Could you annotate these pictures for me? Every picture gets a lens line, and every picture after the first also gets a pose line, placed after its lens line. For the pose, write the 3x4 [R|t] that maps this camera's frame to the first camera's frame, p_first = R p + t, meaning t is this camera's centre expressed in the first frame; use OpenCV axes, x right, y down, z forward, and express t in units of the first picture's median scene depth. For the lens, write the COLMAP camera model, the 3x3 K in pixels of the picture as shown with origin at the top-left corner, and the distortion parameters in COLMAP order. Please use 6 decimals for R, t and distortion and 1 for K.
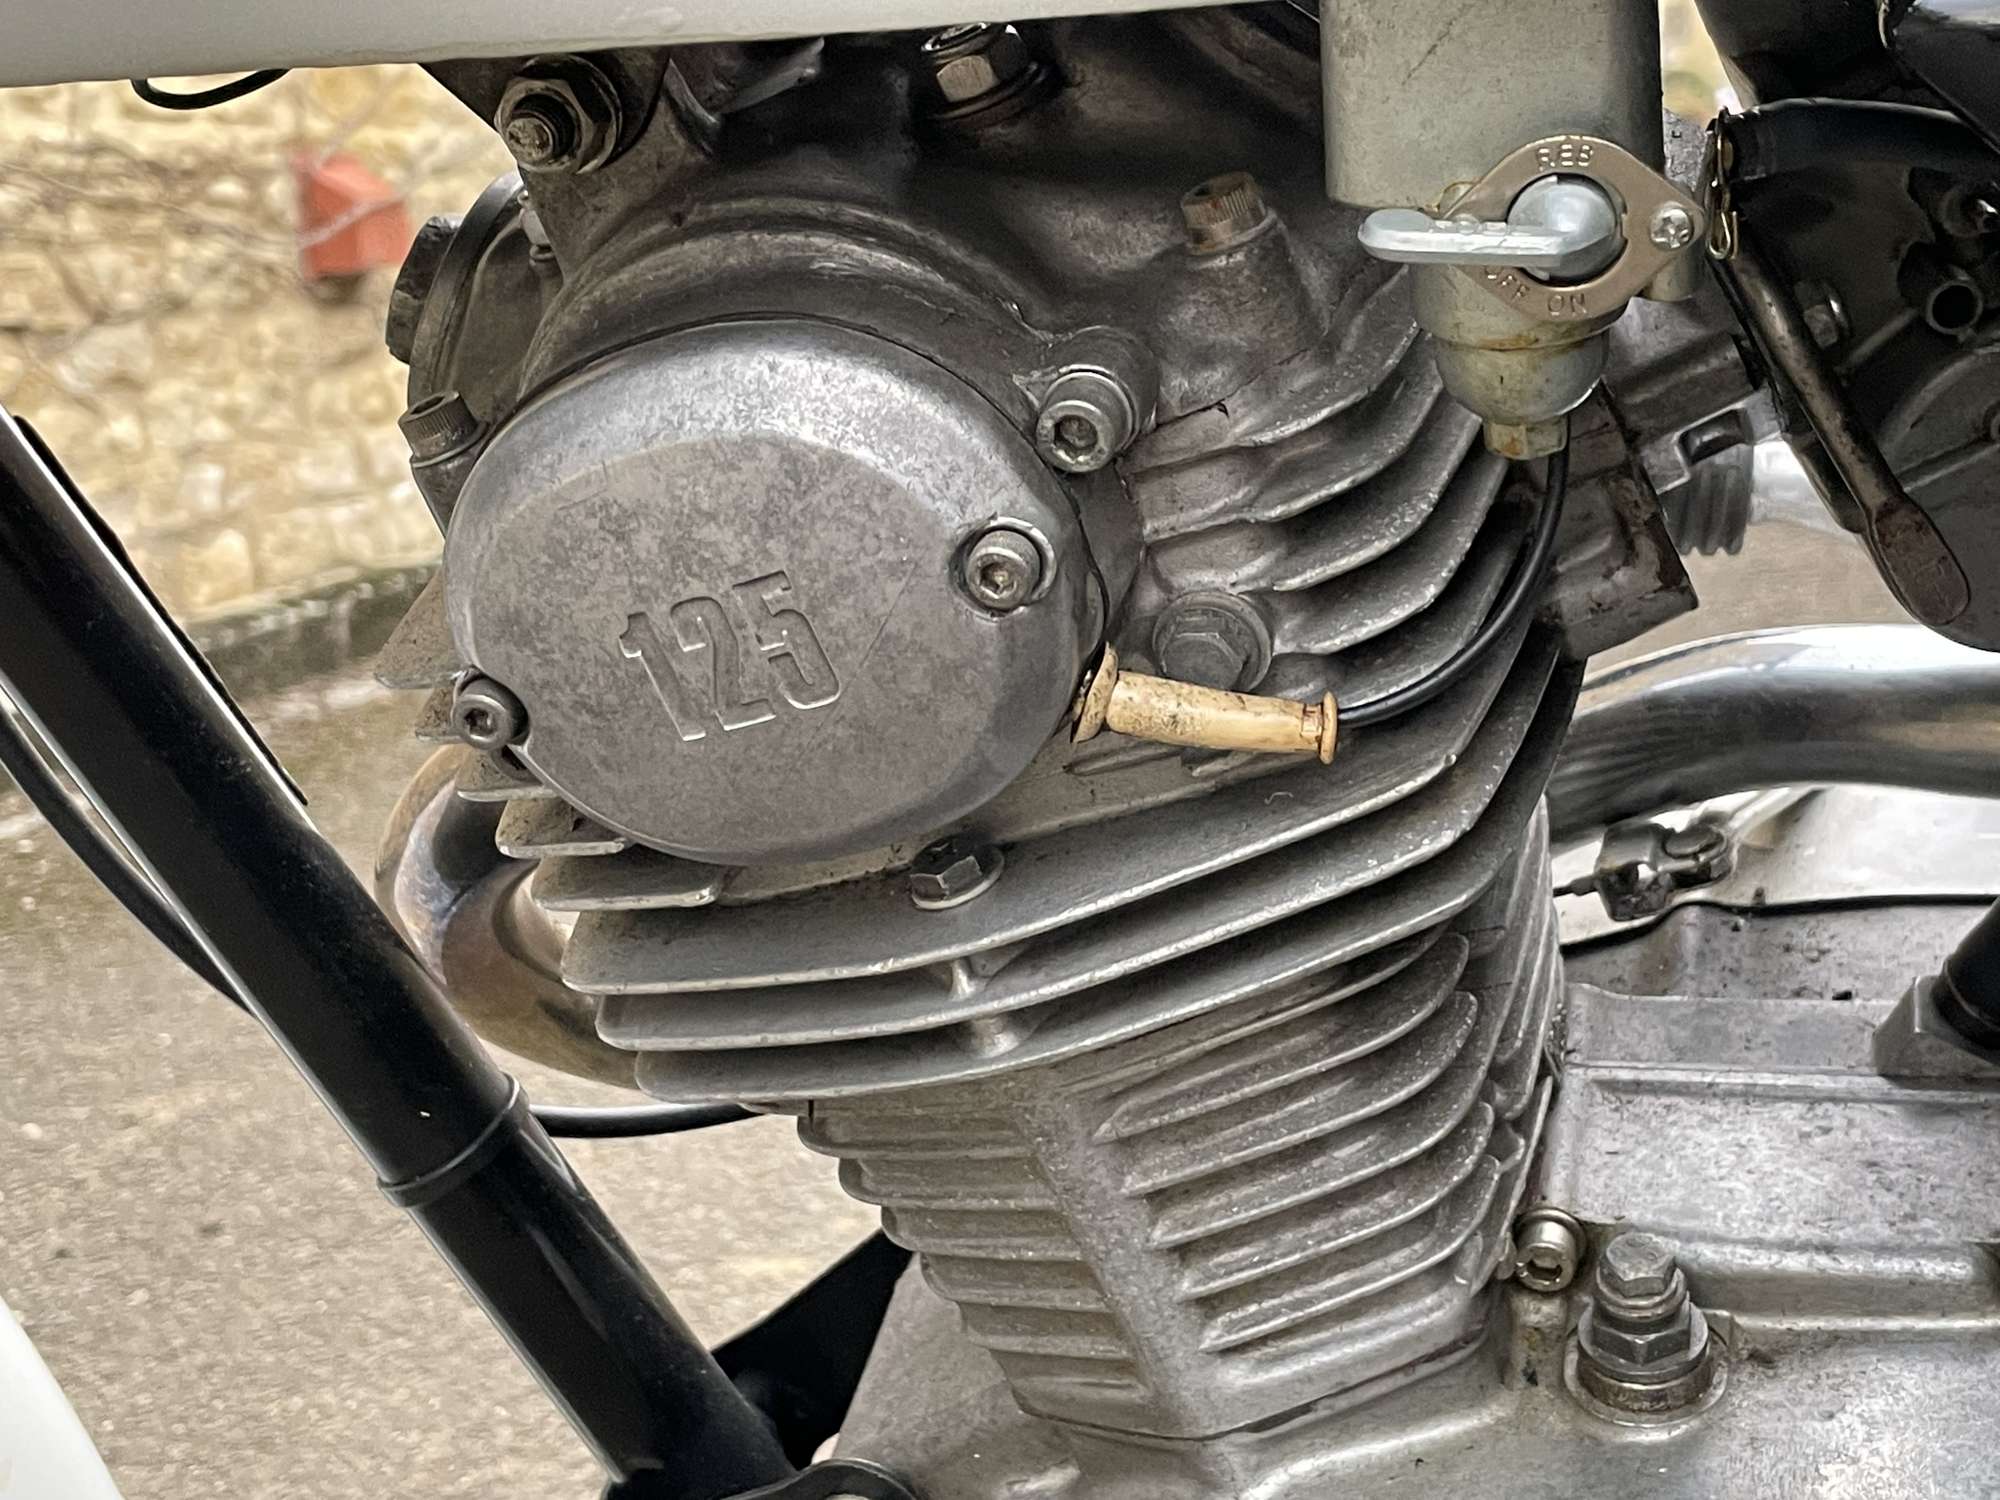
lens RADIAL K [[2890.0, 0, 1000.0], [0, 2890.0, 750.0], [0, 0, 1]] dist [0.027468, 0.037553]
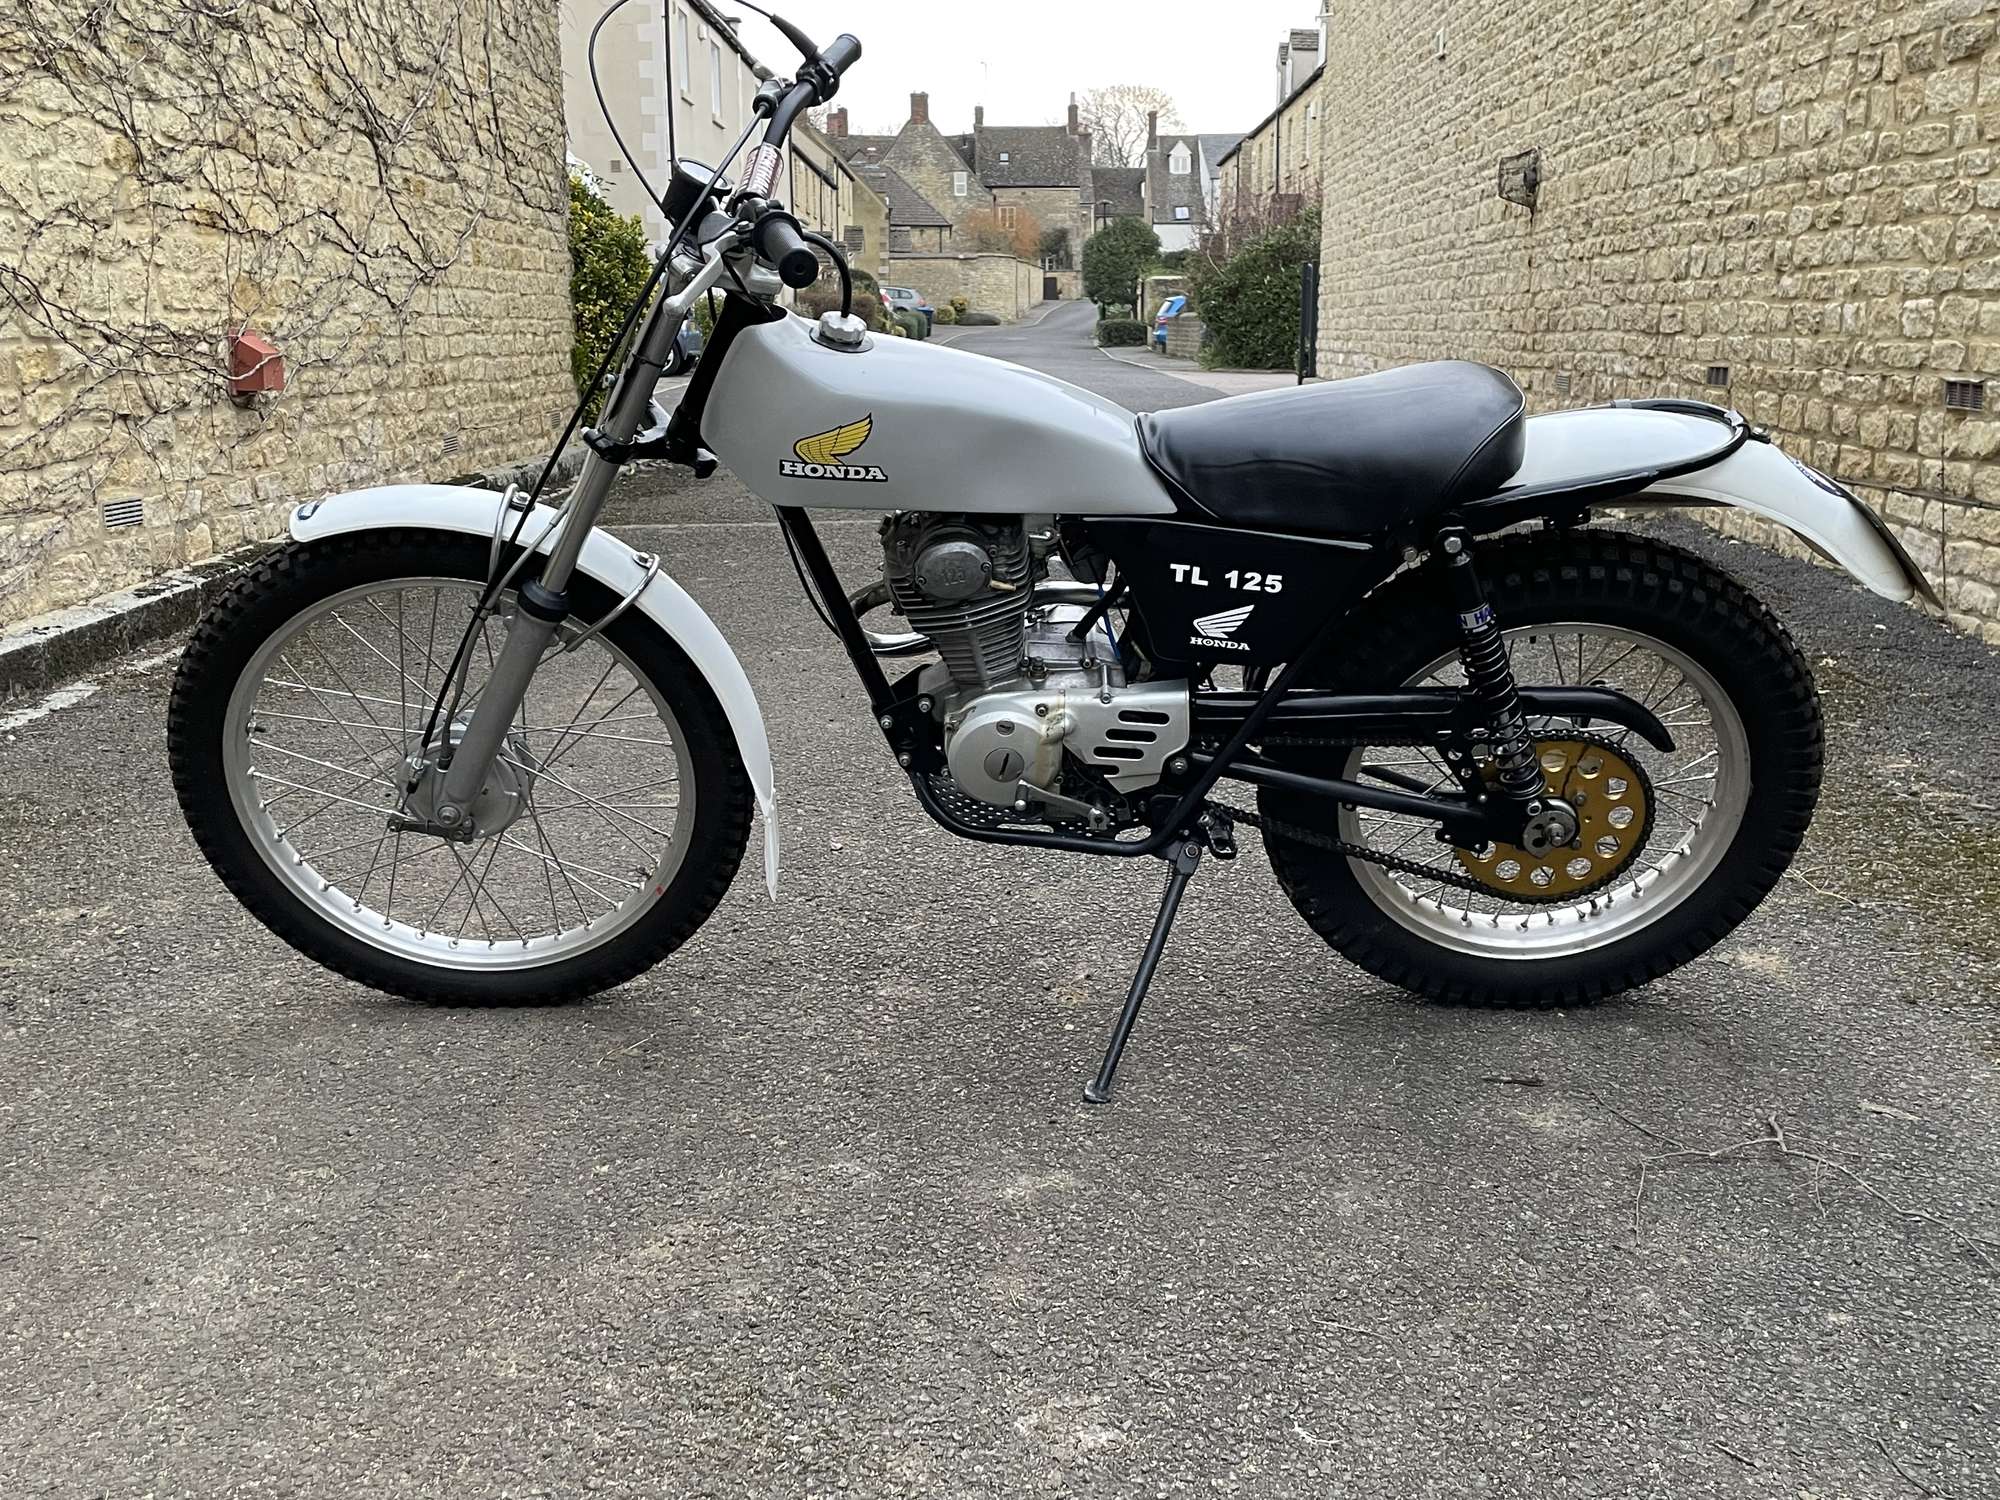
lens RADIAL K [[1978.5, 0, 1000.0], [0, 1978.5, 750.0], [0, 0, 1]] dist [0.005830, 0.003300]
pose [[0.948606, 0.024682, 0.315497, -0.184622], [-0.032333, 0.999296, 0.019039, 0.037981], [-0.314805, -0.028261, 0.948736, -0.479350]]
